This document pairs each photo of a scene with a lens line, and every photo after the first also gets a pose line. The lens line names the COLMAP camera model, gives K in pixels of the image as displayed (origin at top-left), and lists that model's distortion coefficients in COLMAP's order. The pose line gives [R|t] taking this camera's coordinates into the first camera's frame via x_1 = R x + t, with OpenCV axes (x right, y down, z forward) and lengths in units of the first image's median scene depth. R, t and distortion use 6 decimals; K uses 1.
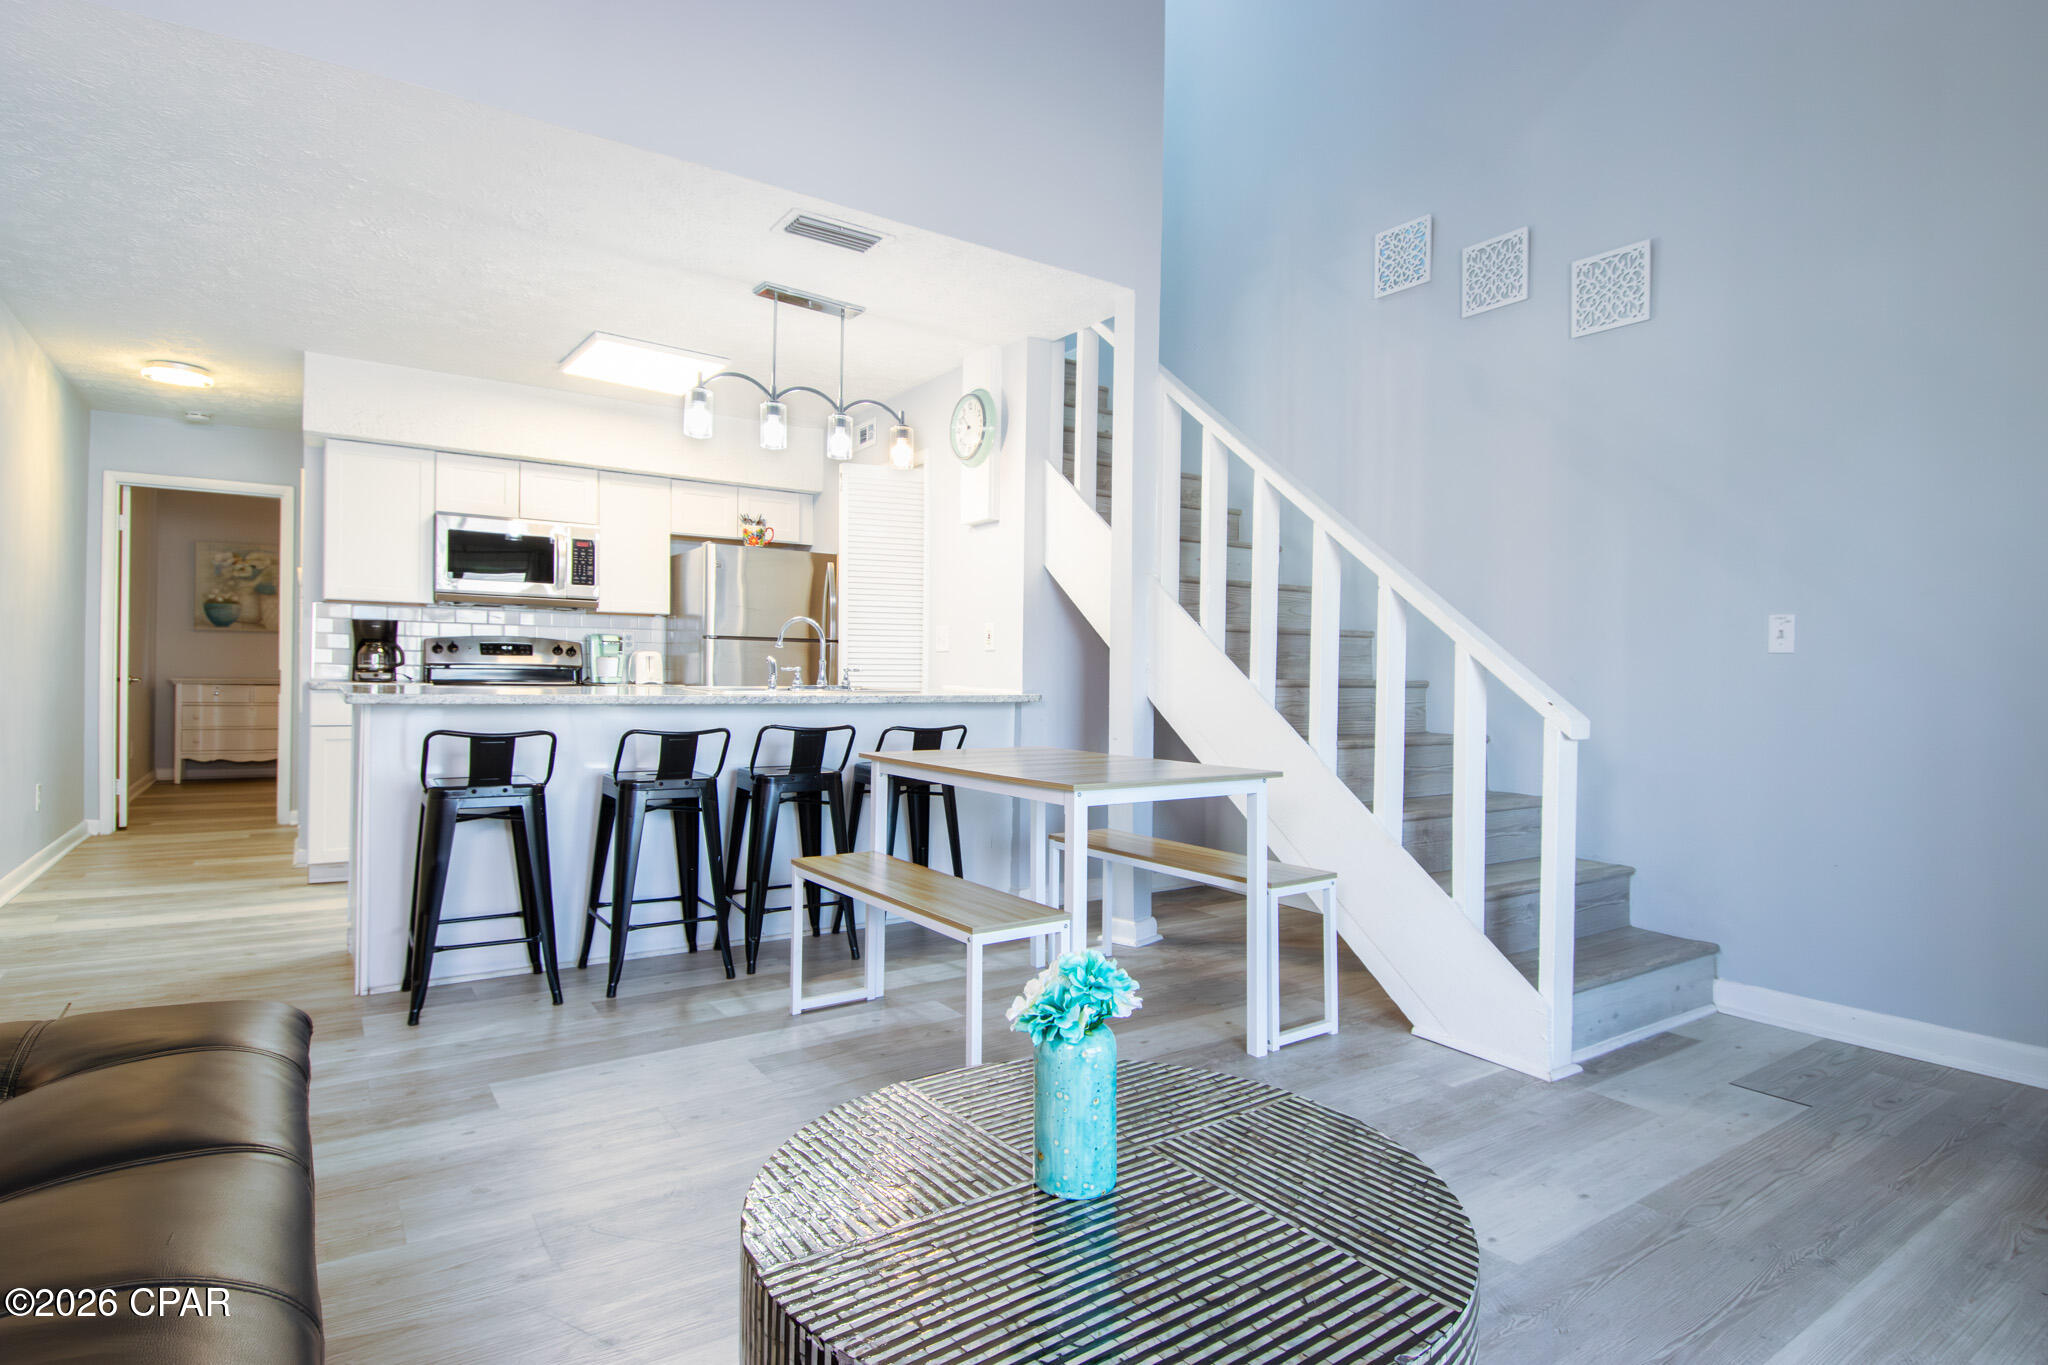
lens RADIAL K [[1047.1, 0, 1053.8], [0, 1047.1, 682.7], [0, 0, 1]] dist [0.014932, -0.010657]
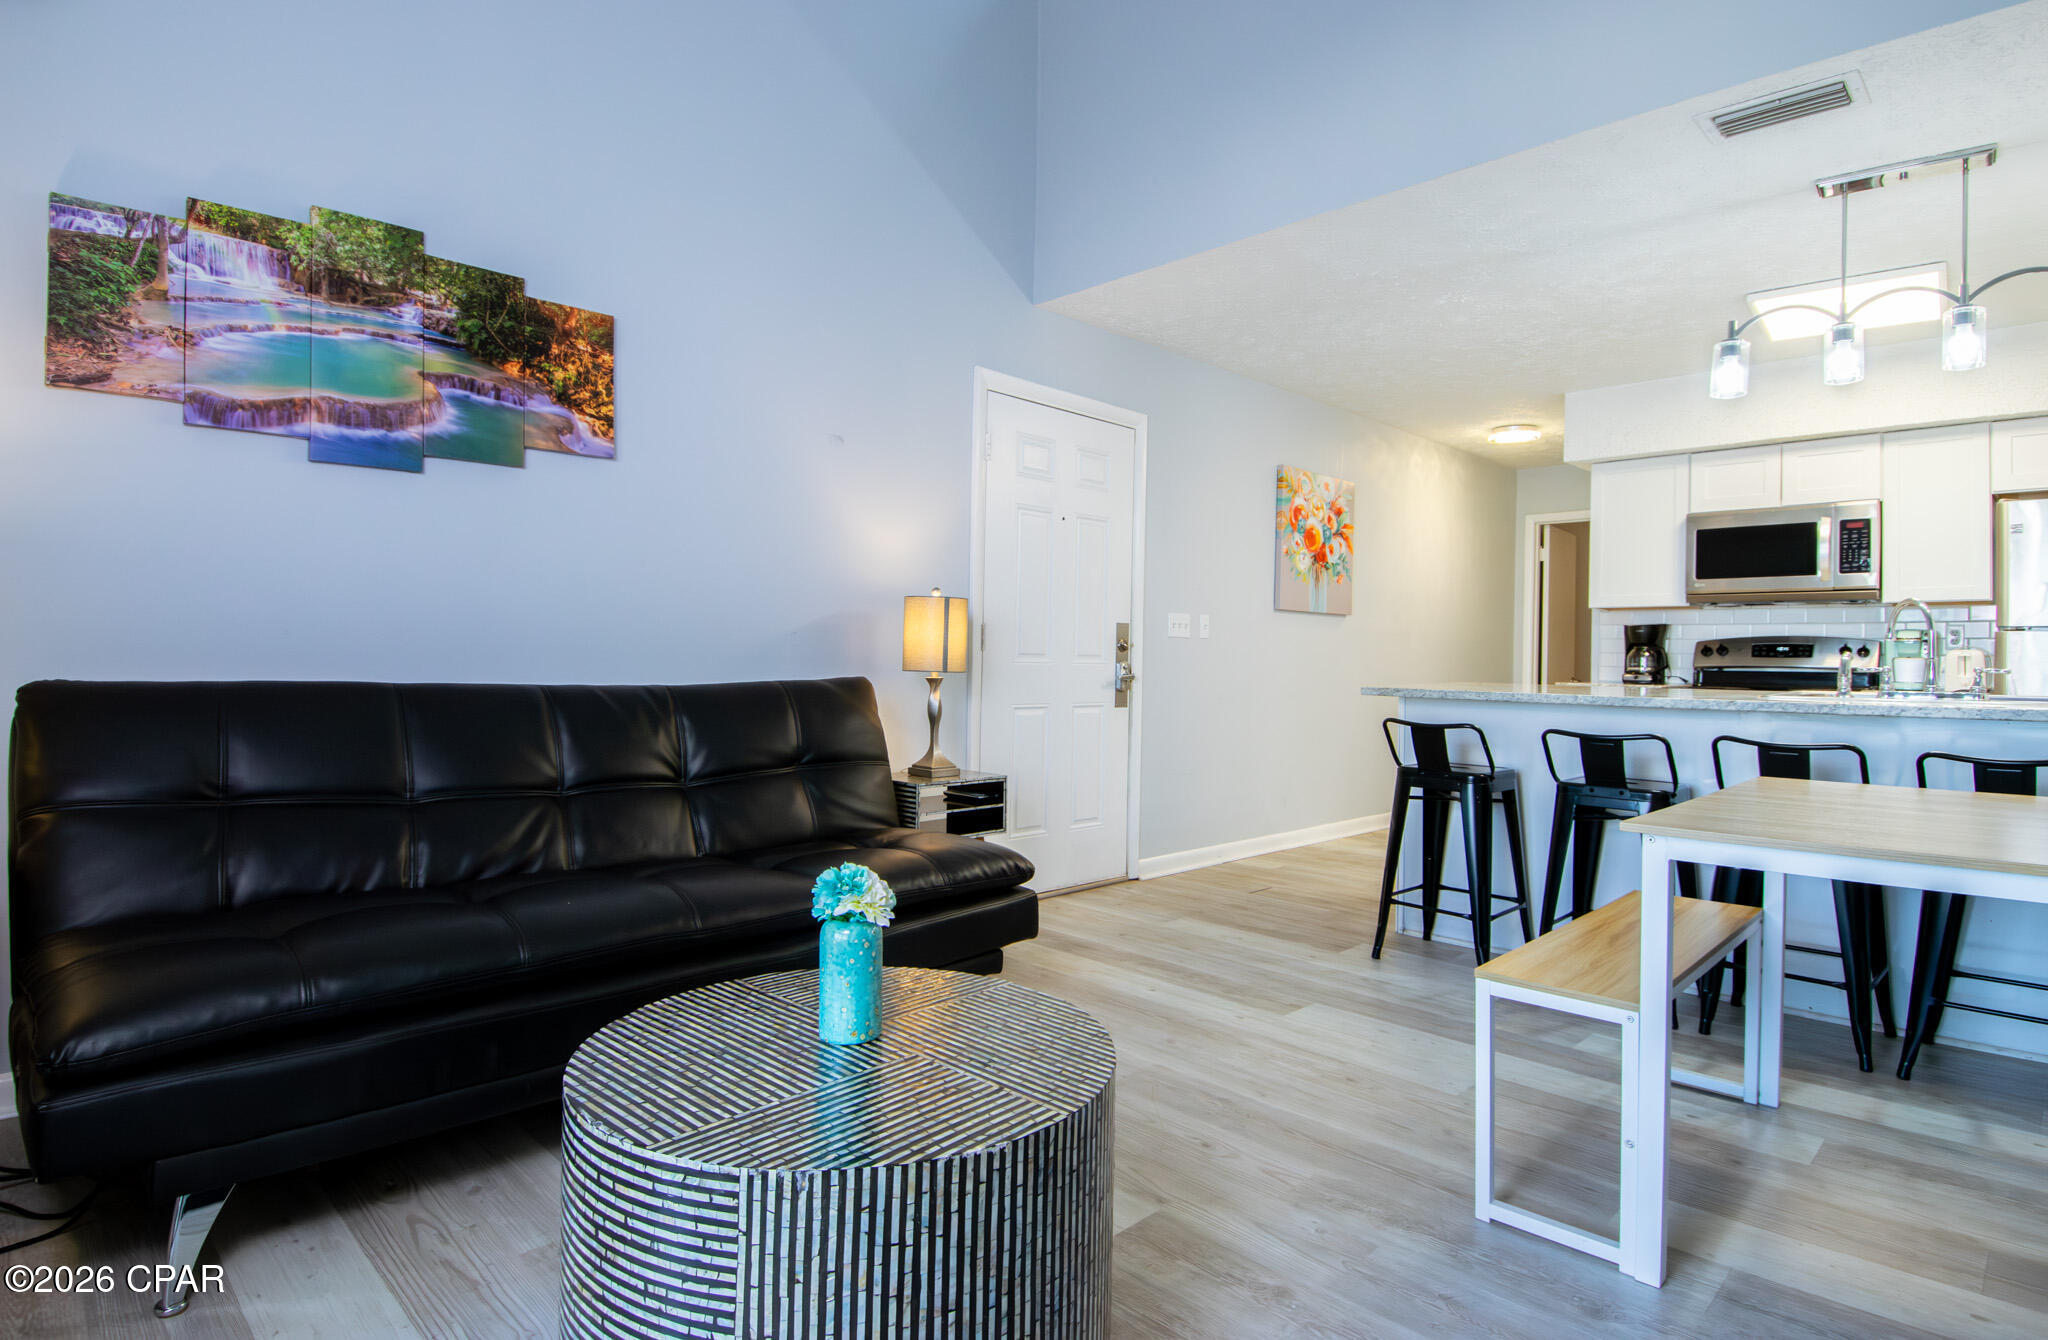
lens RADIAL K [[1066.1, 0, 1030.6], [0, 1066.1, 647.8], [0, 0, 1]] dist [0.009405, -0.001043]
pose [[0.191754, -0.017677, -0.981284, 0.274603], [-0.023463, 0.999469, -0.022590, 0.001871], [0.981163, 0.027355, 0.191238, 0.186635]]
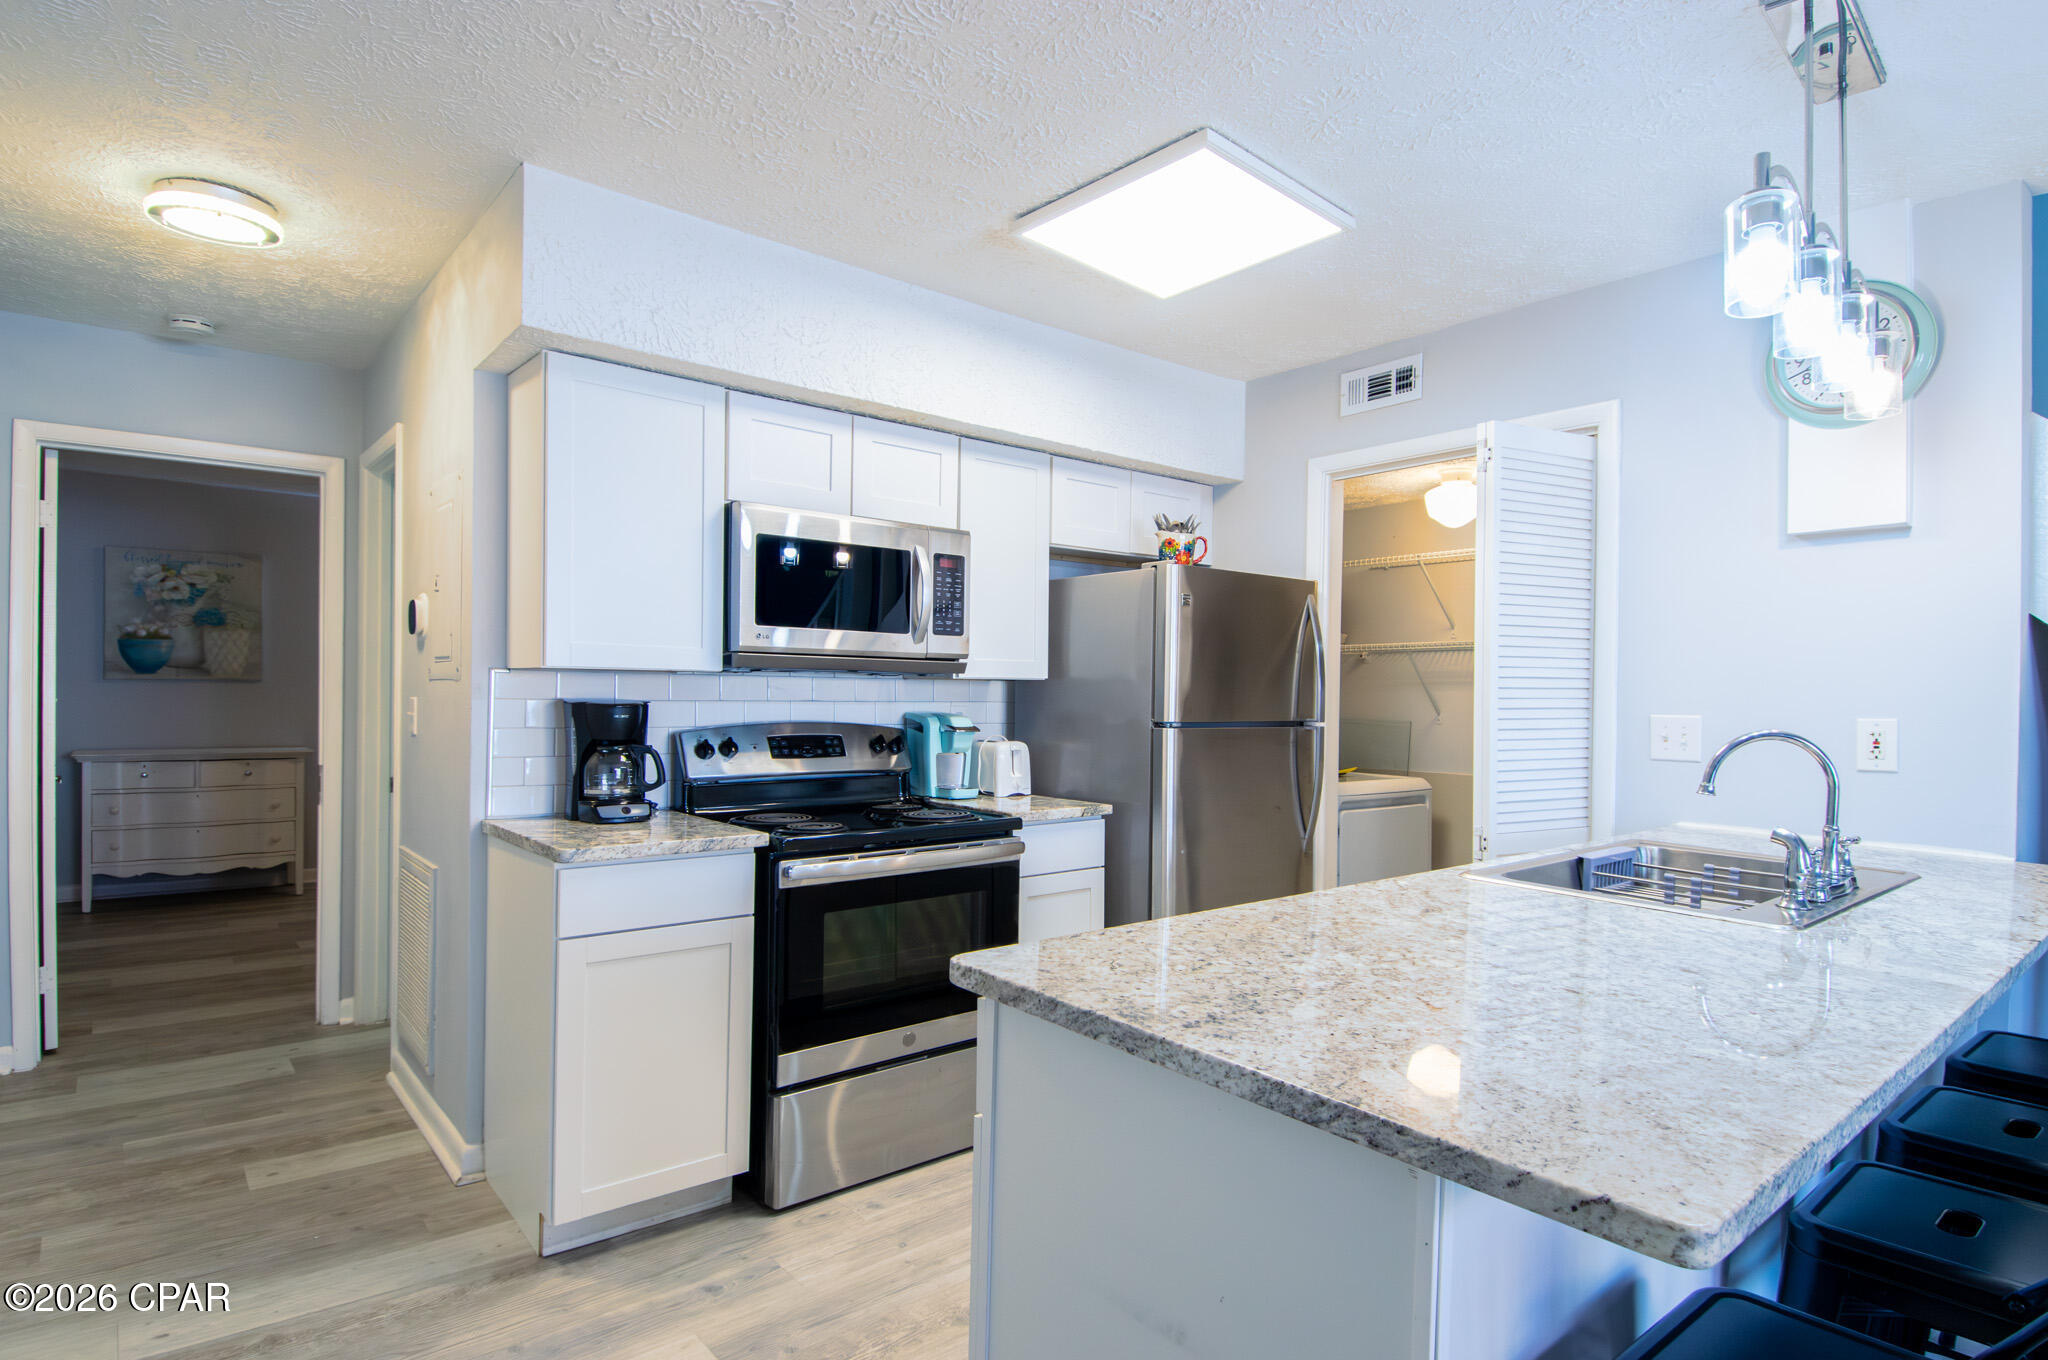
lens RADIAL K [[1047.1, 0, 1037.7], [0, 1047.1, 707.0], [0, 0, 1]] dist [0.014932, -0.010657]
pose [[0.994898, -0.001542, 0.100870, -0.463873], [0.000776, 0.999971, 0.007631, -0.058501], [-0.100879, -0.007514, 0.994870, 0.430739]]
